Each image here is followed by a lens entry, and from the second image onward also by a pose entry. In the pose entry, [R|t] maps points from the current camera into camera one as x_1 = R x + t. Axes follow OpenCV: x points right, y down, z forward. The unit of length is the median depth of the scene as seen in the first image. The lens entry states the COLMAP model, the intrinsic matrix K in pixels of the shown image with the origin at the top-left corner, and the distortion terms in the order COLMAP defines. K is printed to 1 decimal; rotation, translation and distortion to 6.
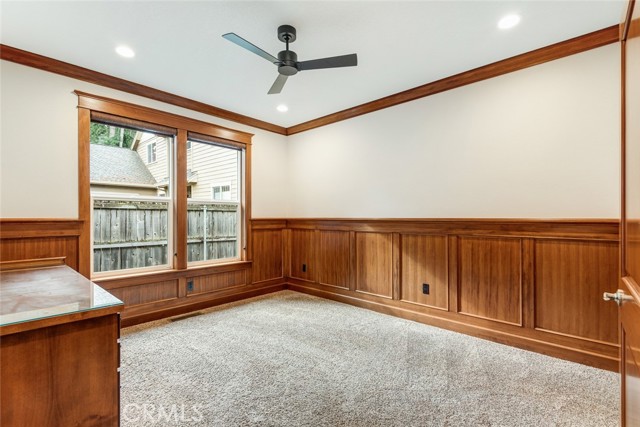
lens RADIAL K [[300.4, 0, 320.3], [0, 300.4, 215.0], [0, 0, 1]] dist [0.016942, -0.008703]
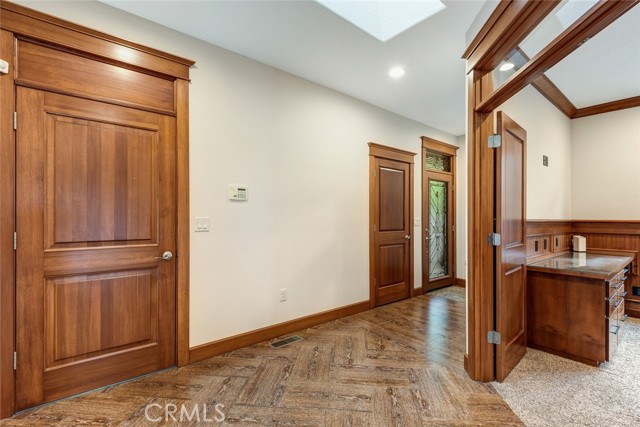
lens RADIAL K [[300.4, 0, 320.4], [0, 300.4, 216.2], [0, 0, 1]] dist [0.016942, -0.008703]
pose [[-0.123653, 0.000142, -0.992326, 0.588622], [-0.002361, 0.999997, 0.000437, -0.002812], [0.992323, 0.002397, -0.123652, -0.150867]]
